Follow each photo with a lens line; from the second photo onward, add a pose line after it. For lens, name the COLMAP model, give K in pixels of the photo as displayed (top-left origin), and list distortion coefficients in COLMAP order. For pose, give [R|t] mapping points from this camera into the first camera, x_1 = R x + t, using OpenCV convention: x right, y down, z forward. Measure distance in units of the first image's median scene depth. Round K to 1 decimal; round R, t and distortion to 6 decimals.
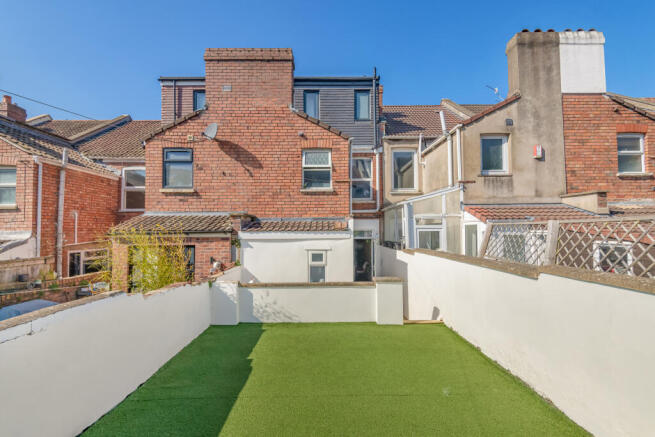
lens RADIAL K [[298.6, 0, 327.5], [0, 298.6, 218.5], [0, 0, 1]] dist [0.043032, -0.026799]
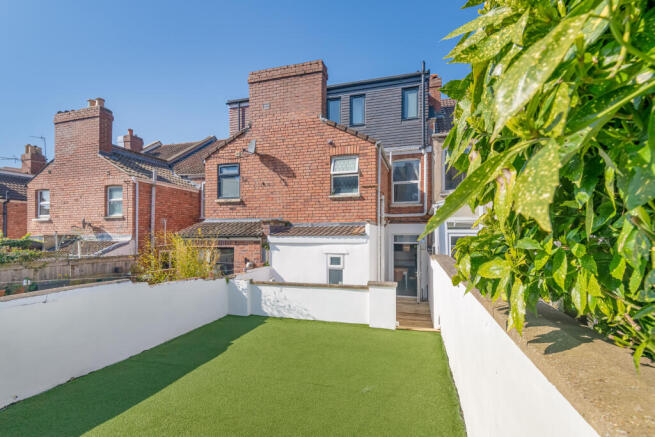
lens RADIAL K [[302.3, 0, 328.7], [0, 302.3, 230.8], [0, 0, 1]] dist [0.039698, -0.028594]
pose [[0.956940, -0.001221, -0.290282, 0.212753], [0.009443, 0.999593, 0.026926, -0.003162], [0.290131, -0.028507, 0.956562, -0.014688]]
